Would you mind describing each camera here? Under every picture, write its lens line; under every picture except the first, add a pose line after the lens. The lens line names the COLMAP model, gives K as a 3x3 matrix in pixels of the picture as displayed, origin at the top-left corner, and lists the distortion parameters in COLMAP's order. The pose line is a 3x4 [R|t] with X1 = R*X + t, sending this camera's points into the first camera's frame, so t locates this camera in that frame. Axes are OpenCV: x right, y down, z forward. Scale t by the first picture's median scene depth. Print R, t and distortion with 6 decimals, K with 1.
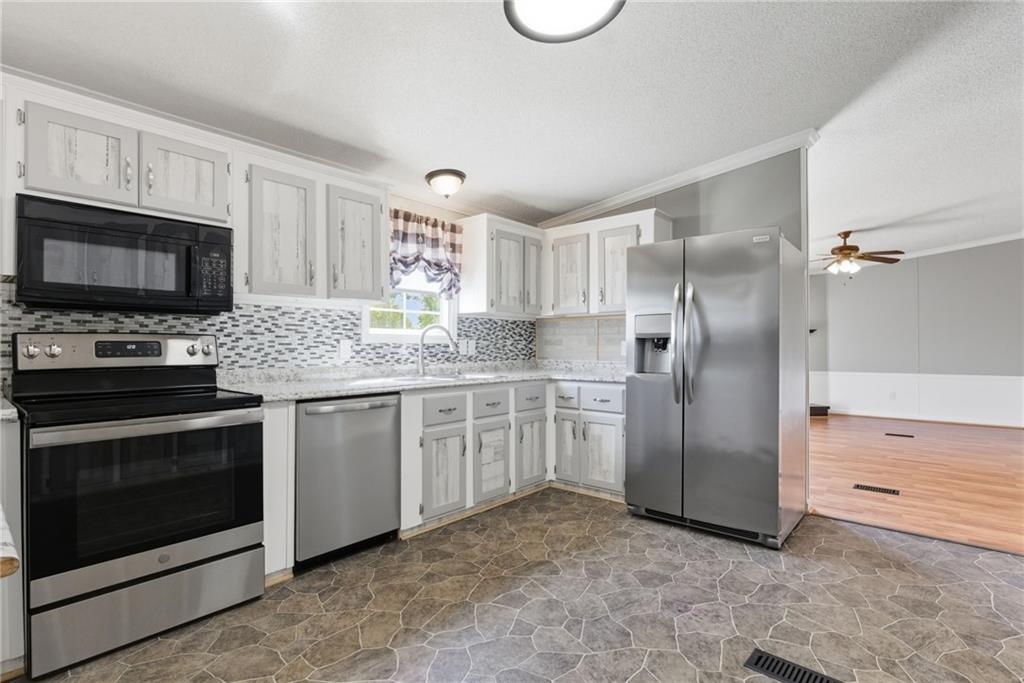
lens RADIAL K [[499.4, 0, 510.0], [0, 499.4, 345.0], [0, 0, 1]] dist [0.000134, -0.000207]
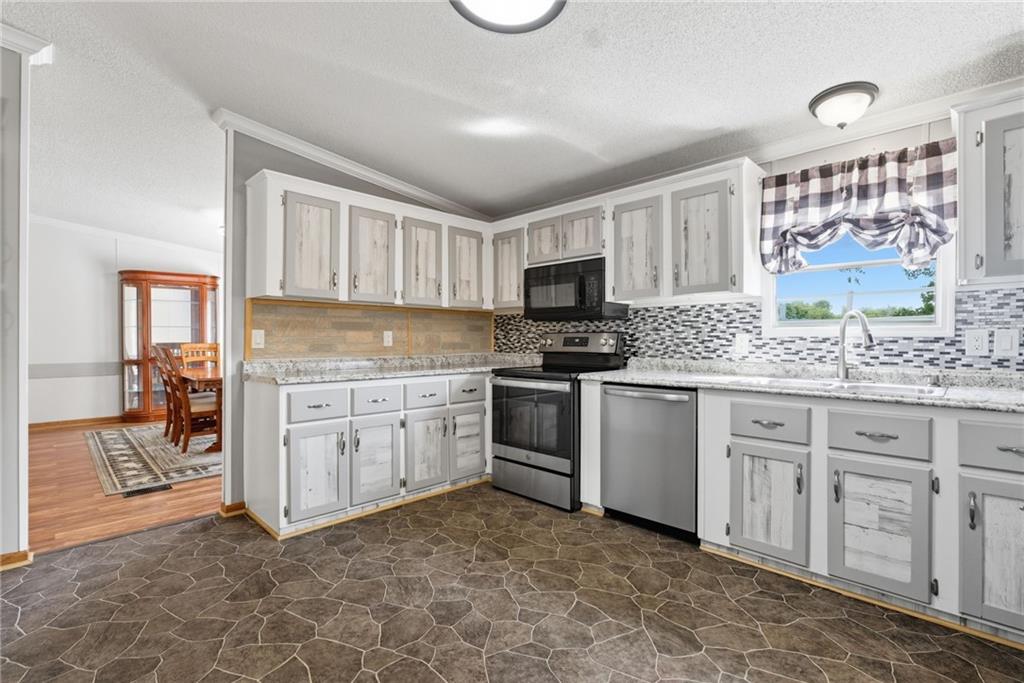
lens RADIAL K [[468.7, 0, 512.0], [0, 468.7, 341.5], [0, 0, 1]] dist [-0.007396, 0.000321]
pose [[-0.066498, 0.003628, -0.997780, 0.596489], [0.000612, 0.999993, 0.003595, 0.001187], [0.997786, -0.000372, -0.066499, 0.625850]]
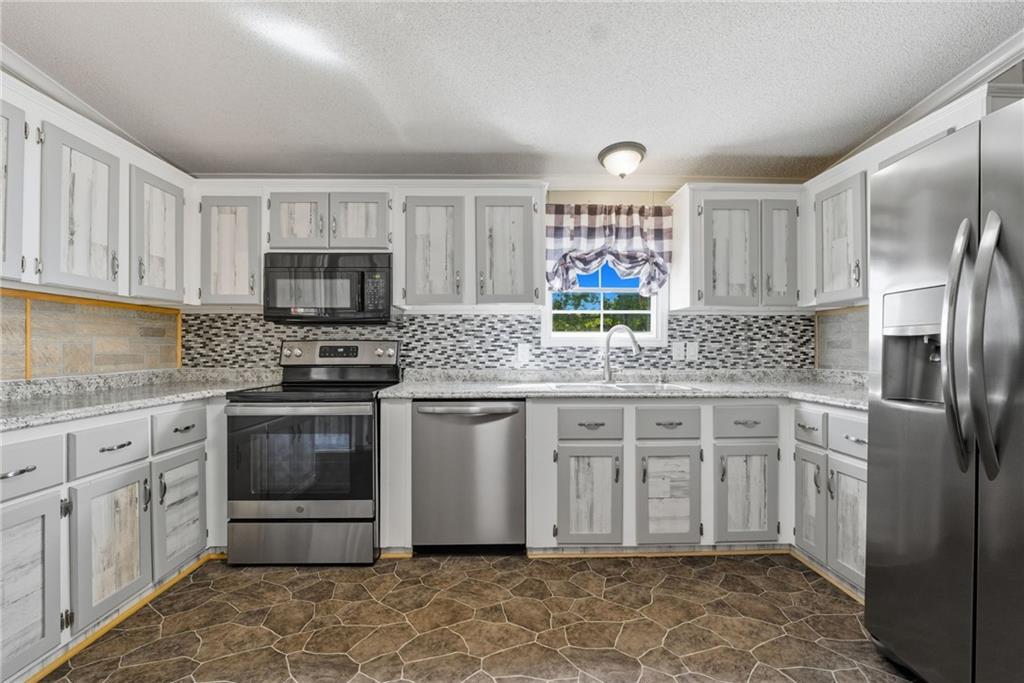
lens RADIAL K [[439.4, 0, 511.0], [0, 439.4, 347.4], [0, 0, 1]] dist [-0.022422, 0.007454]
pose [[0.673407, -0.002119, -0.739269, 0.323356], [0.000986, 0.999998, -0.001967, -0.000489], [0.739271, 0.000595, 0.673408, 0.375728]]
